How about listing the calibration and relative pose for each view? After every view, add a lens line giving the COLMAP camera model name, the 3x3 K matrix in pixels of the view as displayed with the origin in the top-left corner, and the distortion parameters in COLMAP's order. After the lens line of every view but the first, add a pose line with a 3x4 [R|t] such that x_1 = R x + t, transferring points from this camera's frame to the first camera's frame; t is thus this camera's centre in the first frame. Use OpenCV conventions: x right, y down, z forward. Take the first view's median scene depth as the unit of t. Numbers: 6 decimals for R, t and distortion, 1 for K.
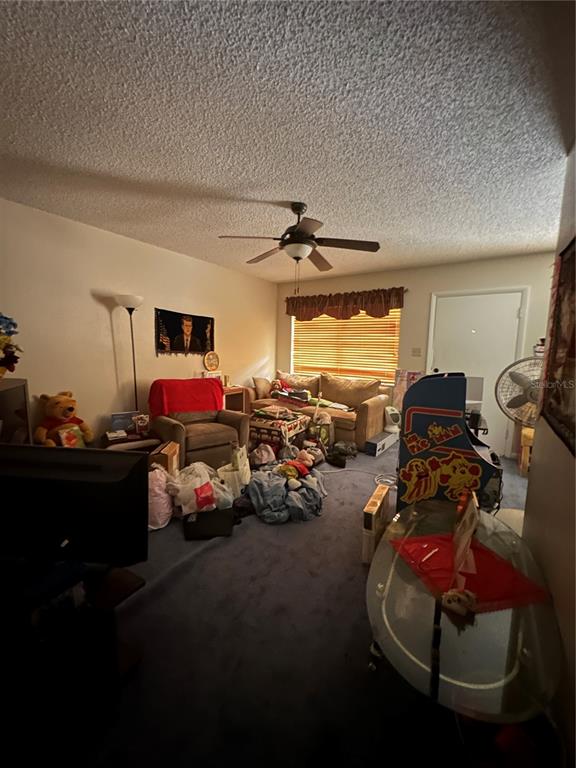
lens RADIAL K [[308.6, 0, 288.0], [0, 308.6, 384.0], [0, 0, 1]] dist [0.000109, 0.000070]
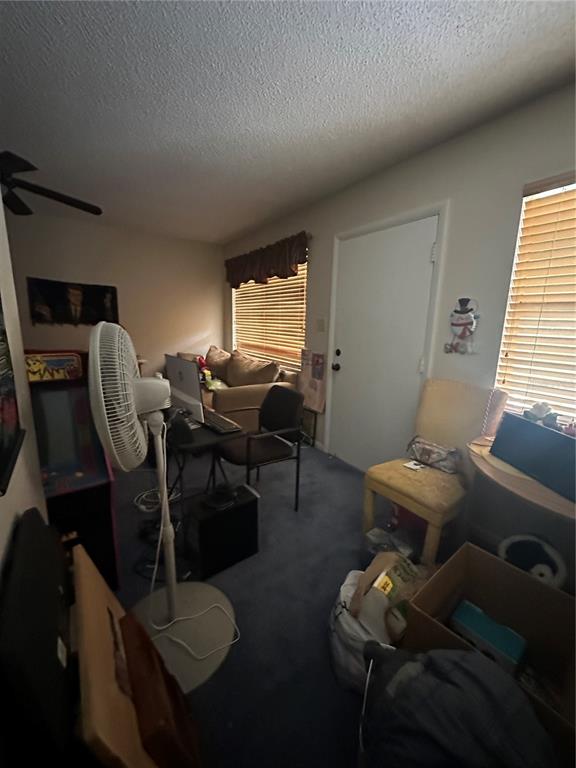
lens RADIAL K [[306.8, 0, 285.4], [0, 306.8, 395.6], [0, 0, 1]] dist [-0.000230, 0.000022]
pose [[0.929597, 0.090449, -0.357306, 0.648201], [-0.053118, 0.992178, 0.112964, -0.019899], [0.364729, -0.086032, 0.927131, 0.321379]]
